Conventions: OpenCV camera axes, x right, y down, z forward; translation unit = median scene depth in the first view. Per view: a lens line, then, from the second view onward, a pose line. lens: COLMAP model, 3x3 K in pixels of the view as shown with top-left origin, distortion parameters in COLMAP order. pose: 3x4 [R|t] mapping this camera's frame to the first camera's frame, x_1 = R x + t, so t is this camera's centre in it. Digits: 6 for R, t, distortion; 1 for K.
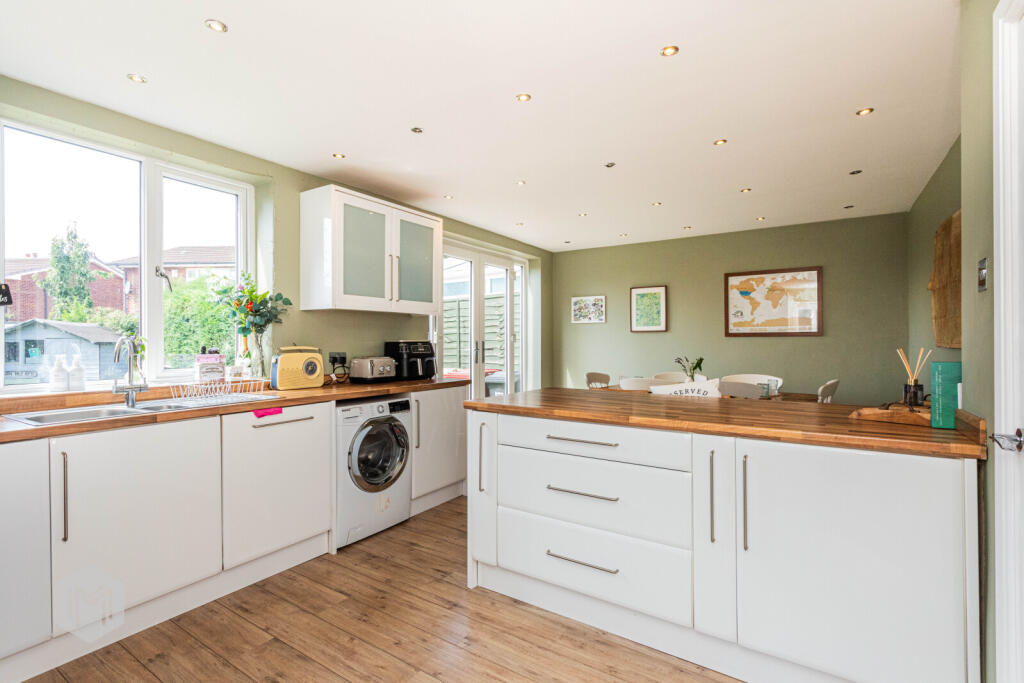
lens RADIAL K [[487.2, 0, 512.0], [0, 487.2, 344.1], [0, 0, 1]] dist [0.003086, 0.000018]
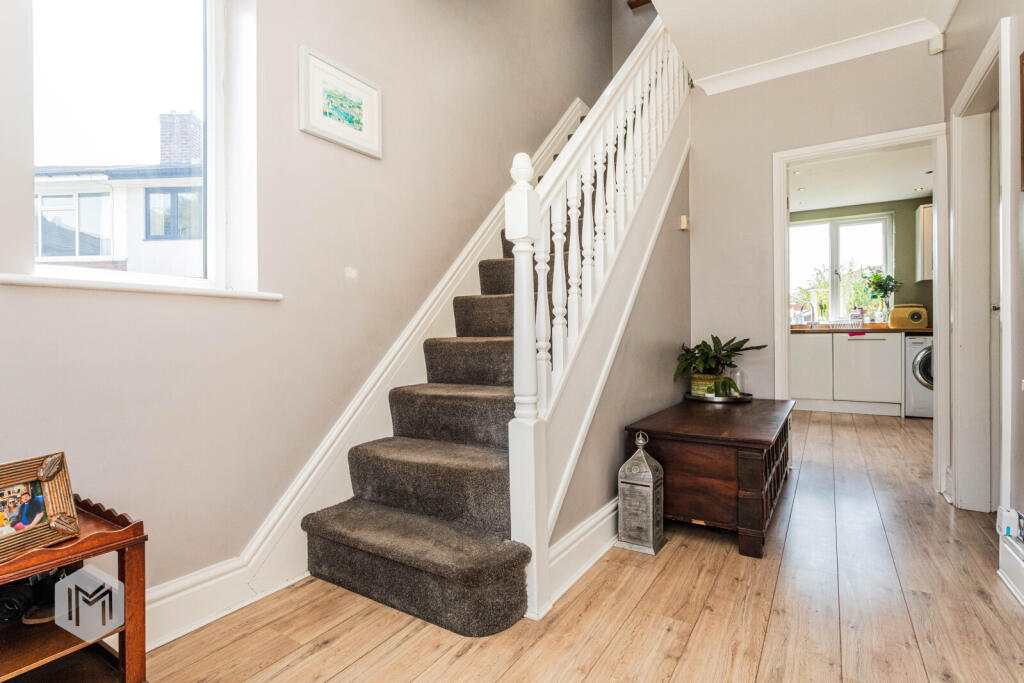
lens RADIAL K [[504.4, 0, 513.2], [0, 504.4, 337.8], [0, 0, 1]] dist [-0.000609, -0.000086]
pose [[0.010421, 0.008958, -0.999906, 1.479315], [0.000856, 0.999959, 0.008967, 0.118897], [0.999945, -0.000950, 0.010413, -0.454168]]
